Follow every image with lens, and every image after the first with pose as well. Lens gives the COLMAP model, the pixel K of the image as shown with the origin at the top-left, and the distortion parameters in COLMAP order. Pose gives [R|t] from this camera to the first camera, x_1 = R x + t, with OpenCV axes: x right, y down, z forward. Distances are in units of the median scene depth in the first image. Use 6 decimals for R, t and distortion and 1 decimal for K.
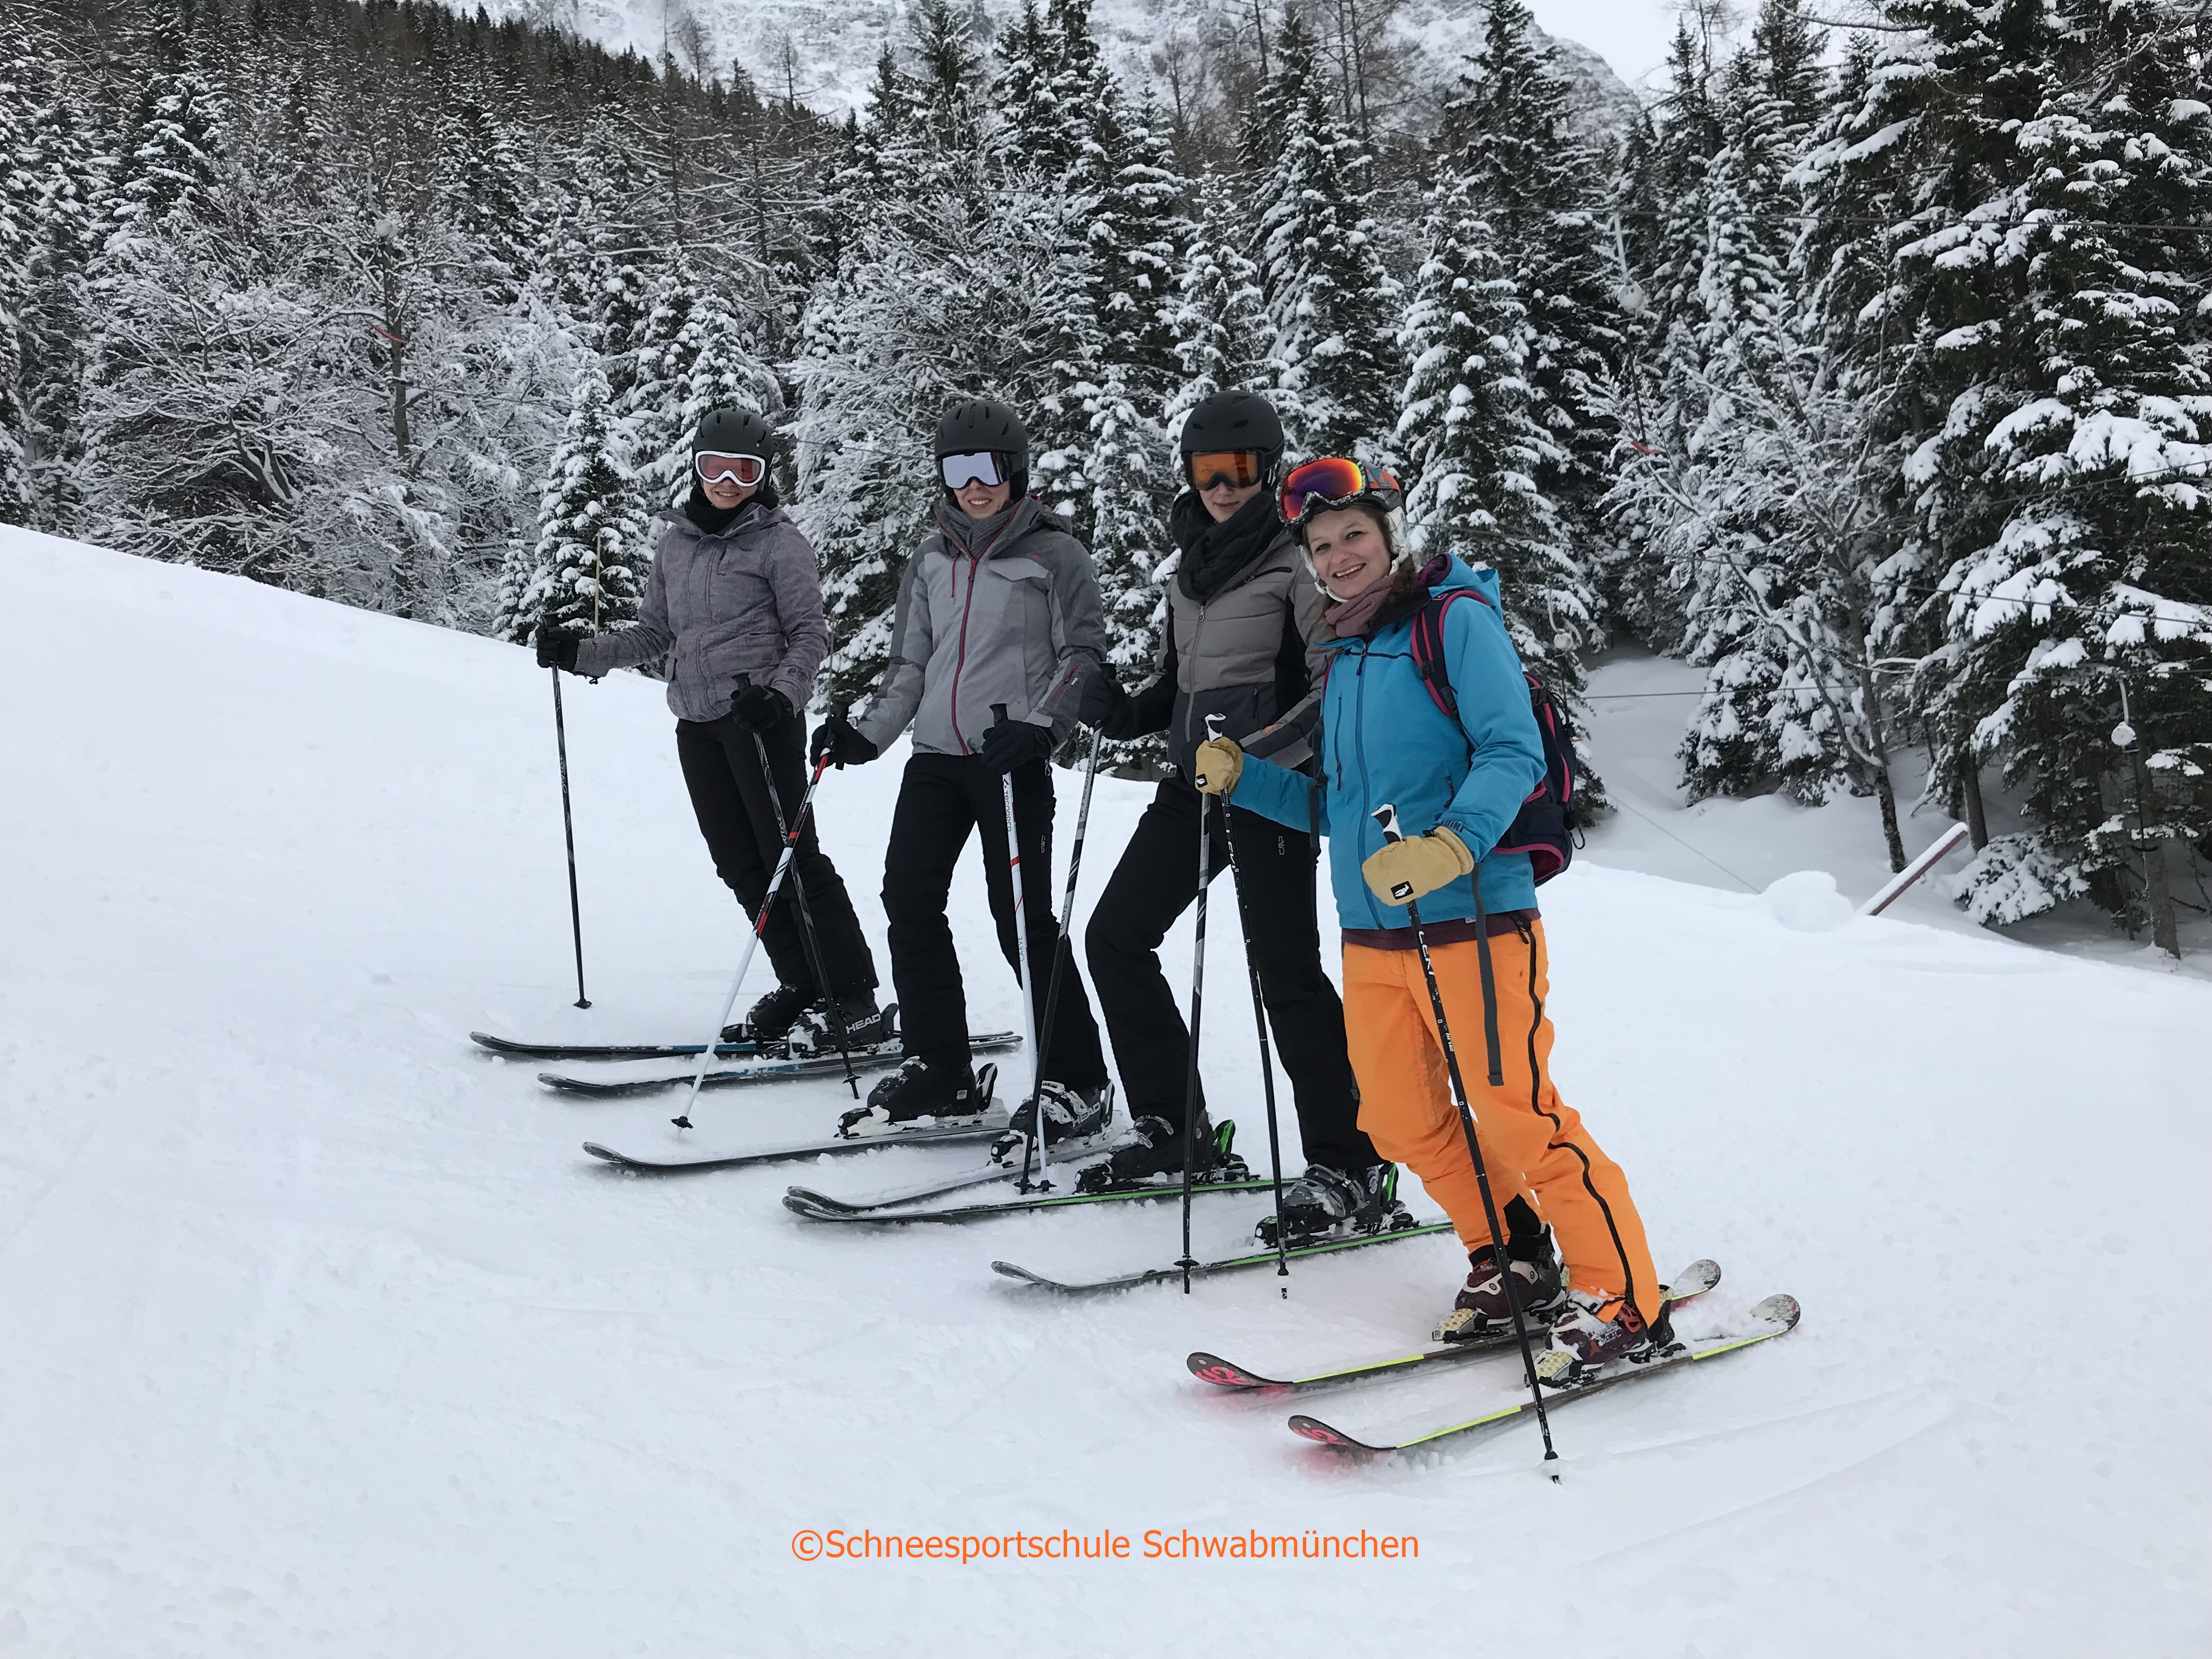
lens RADIAL K [[1834.1, 0, 1109.2], [0, 1834.1, 813.5], [0, 0, 1]] dist [0.021106, -0.015922]
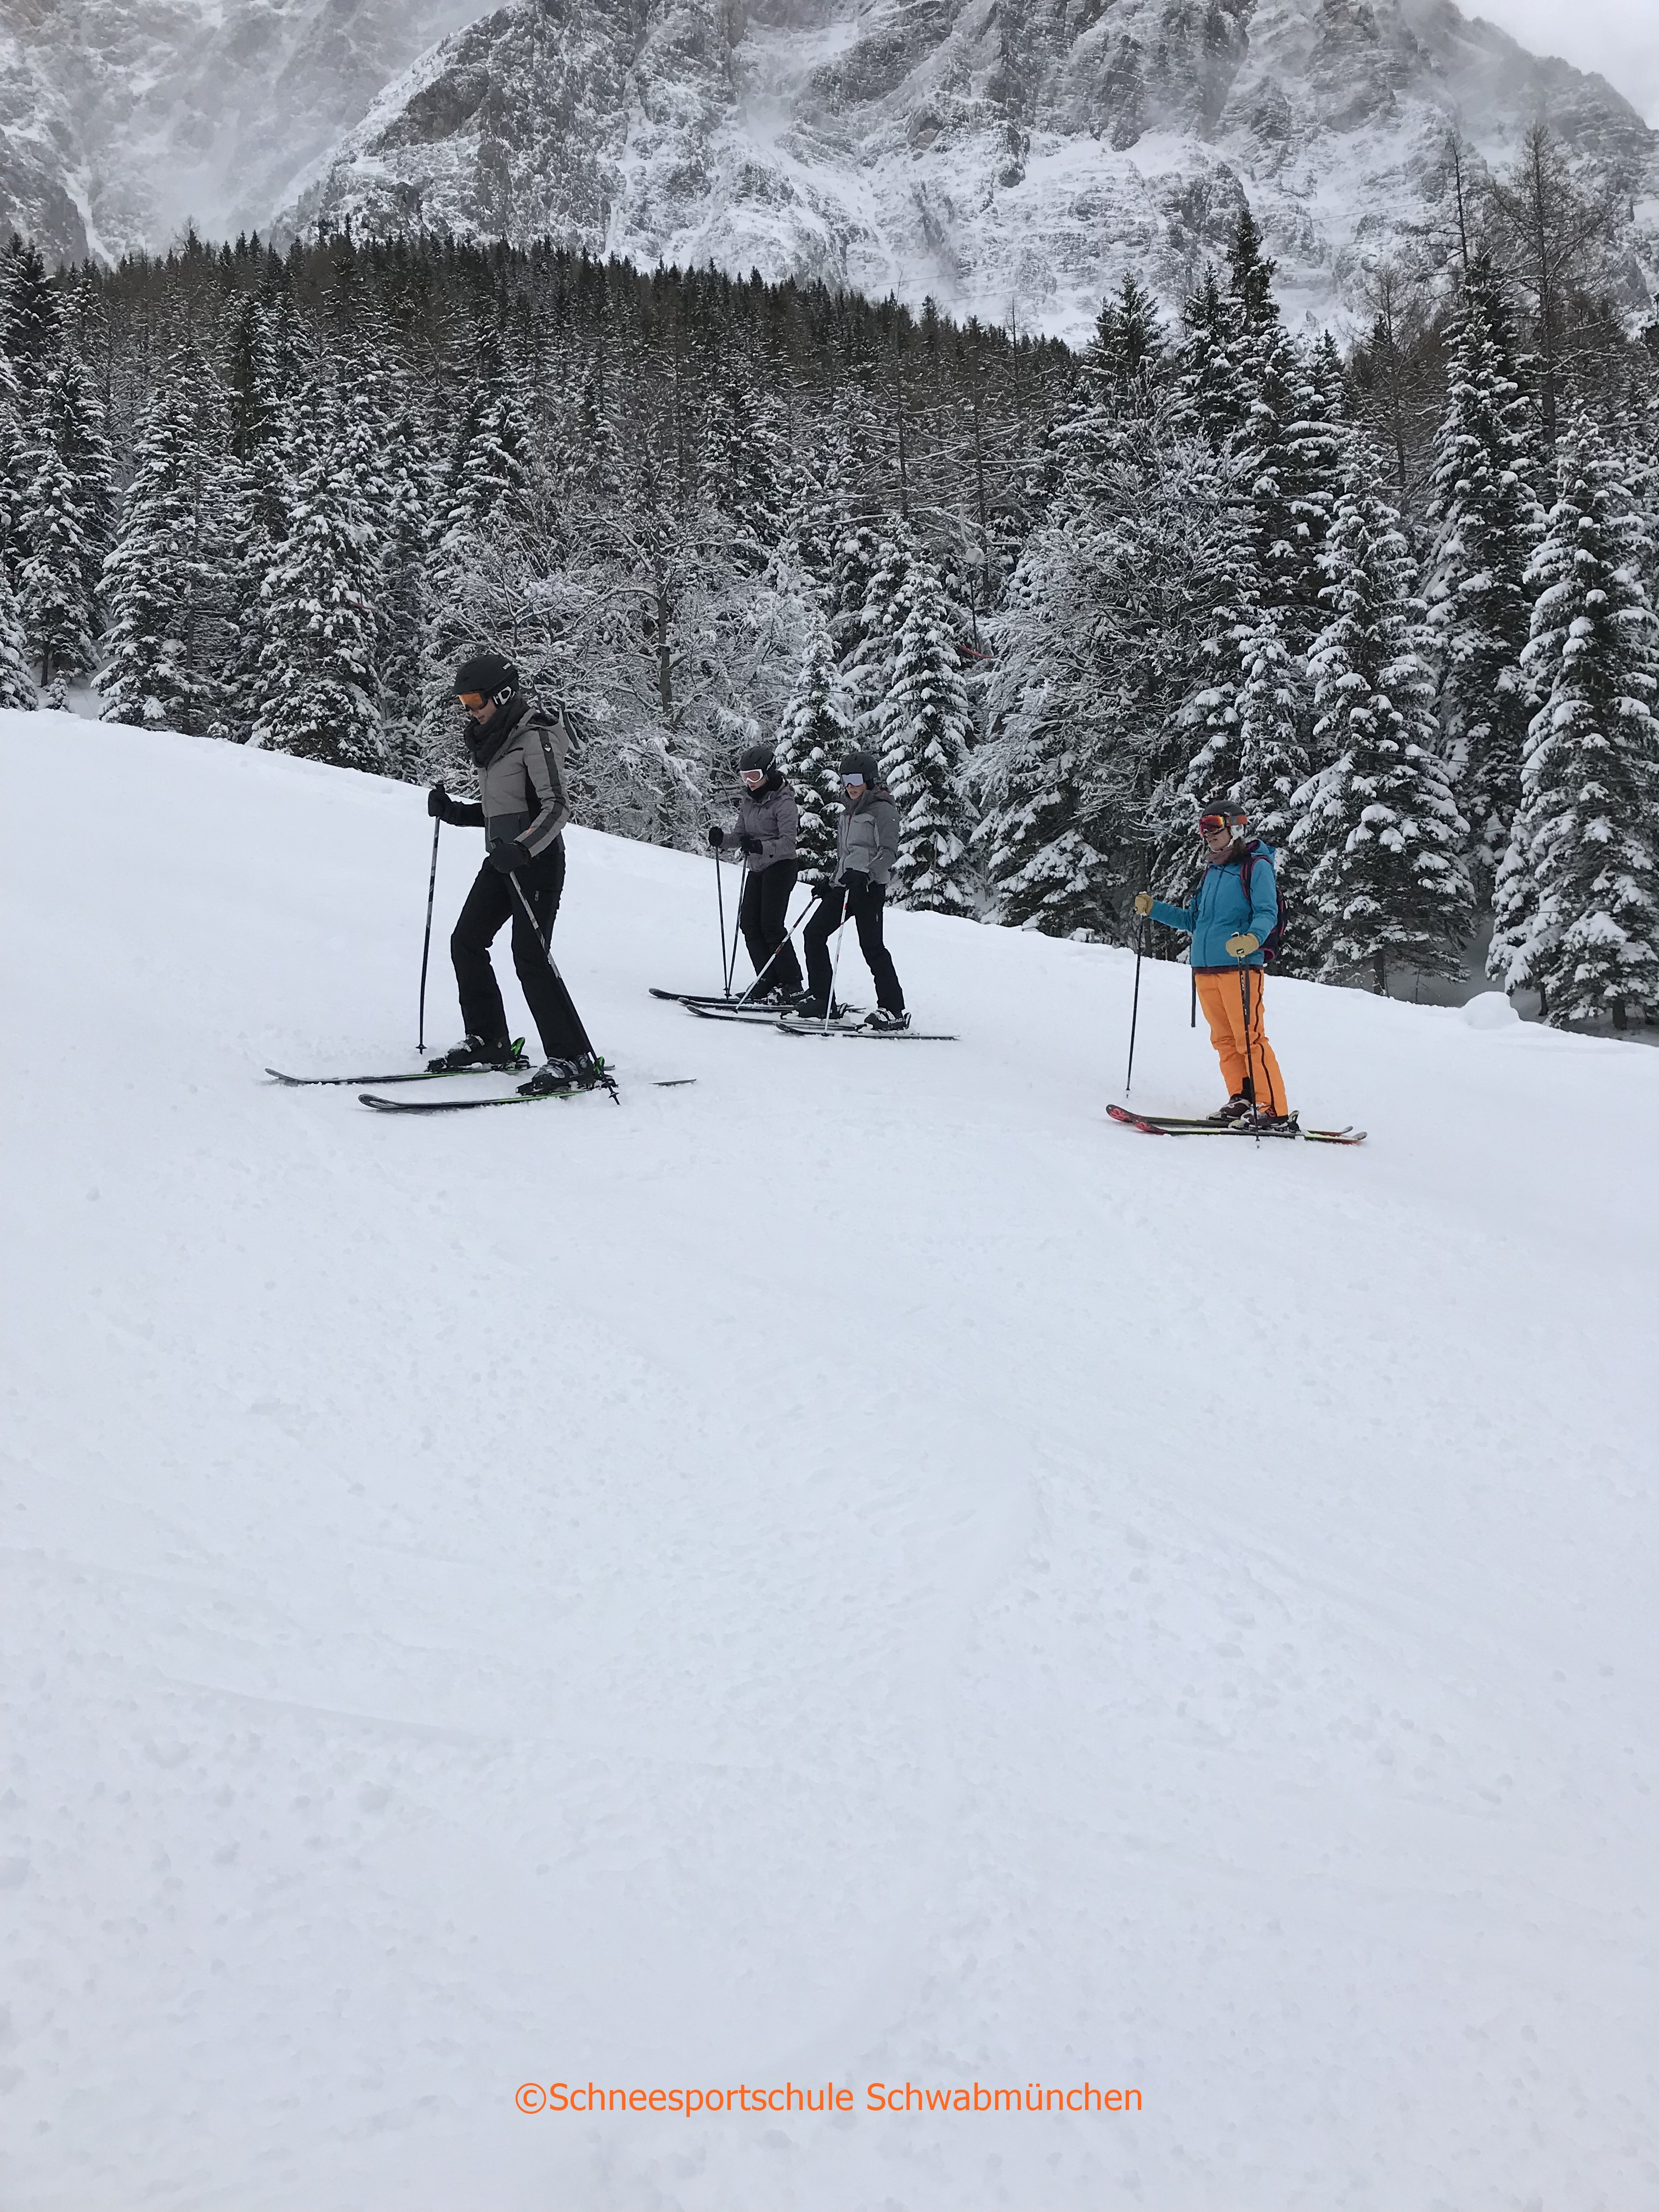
lens RADIAL K [[1834.1, 0, 860.3], [0, 1834.1, 1108.1], [0, 0, 1]] dist [0.021106, -0.015922]
pose [[0.964585, 0.027288, -0.262357, 0.063484], [-0.018349, 0.999167, 0.036463, 0.018787], [0.263133, -0.030358, 0.964282, -0.135745]]
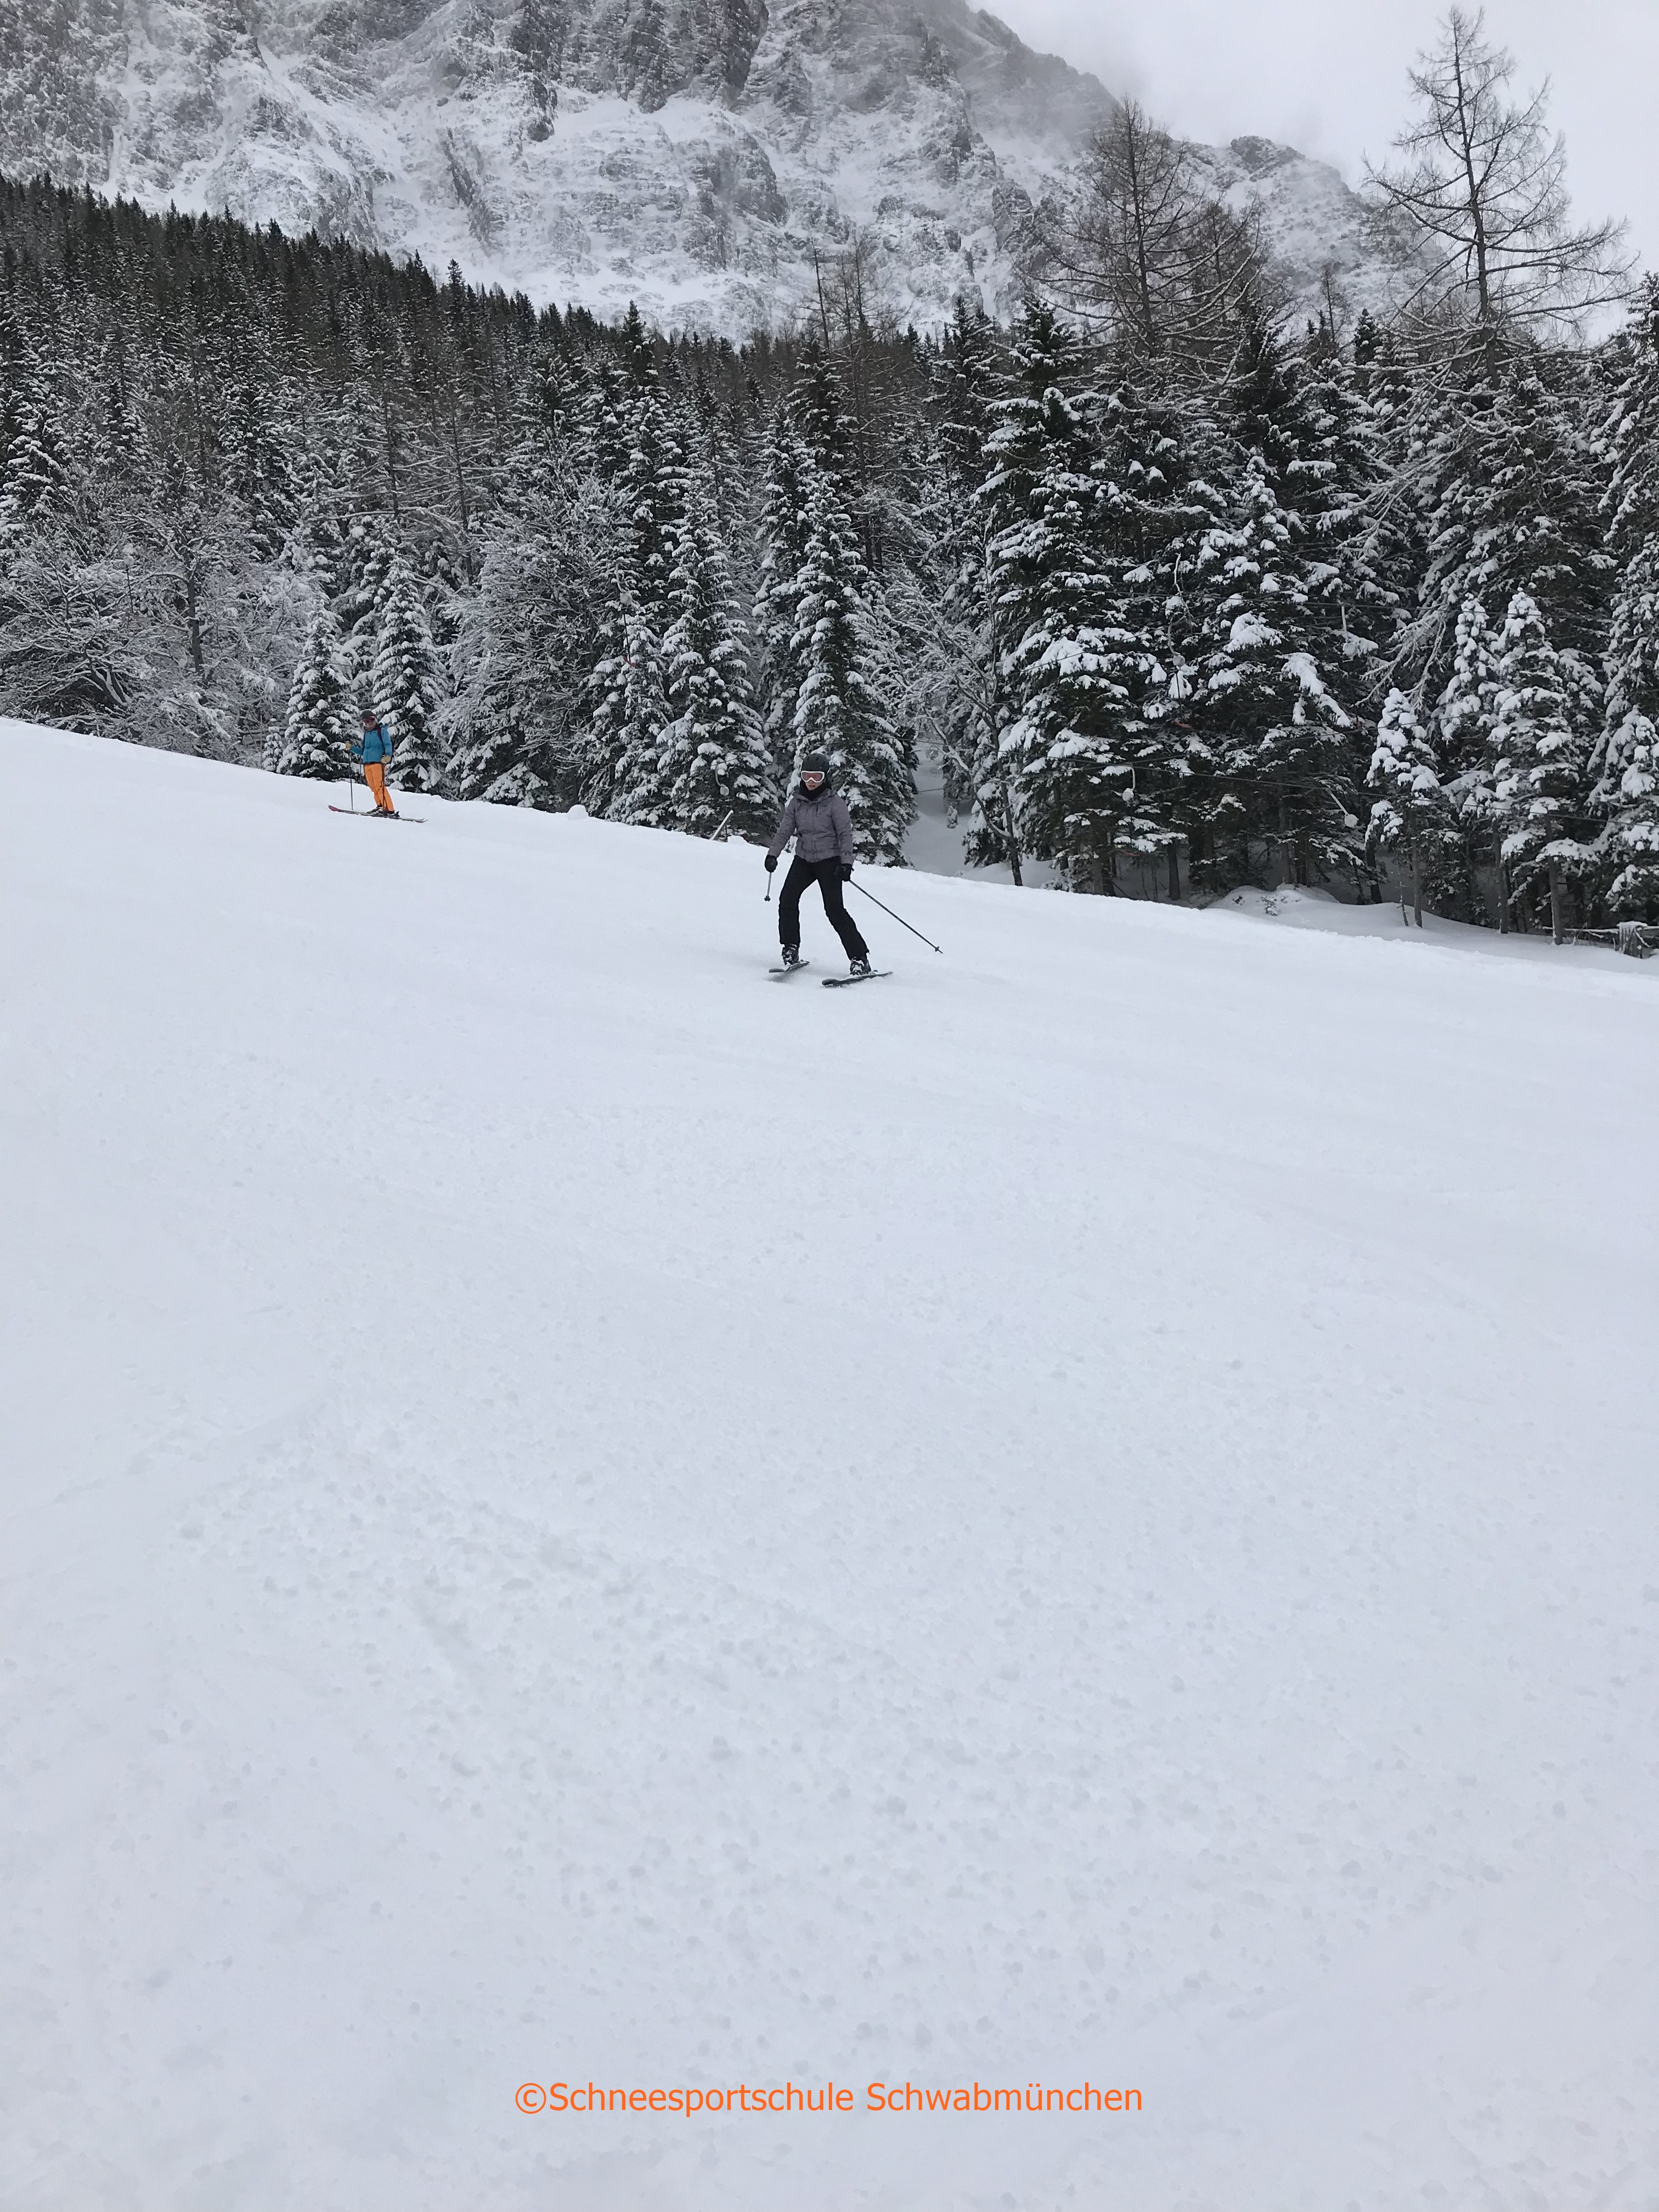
lens RADIAL K [[1834.1, 0, 850.6], [0, 1834.1, 1103.9], [0, 0, 1]] dist [0.021106, -0.015922]
pose [[0.999031, -0.012636, -0.042149, 0.236132], [0.014941, 0.998385, 0.054806, 0.095091], [0.041388, -0.055383, 0.997607, -0.564761]]
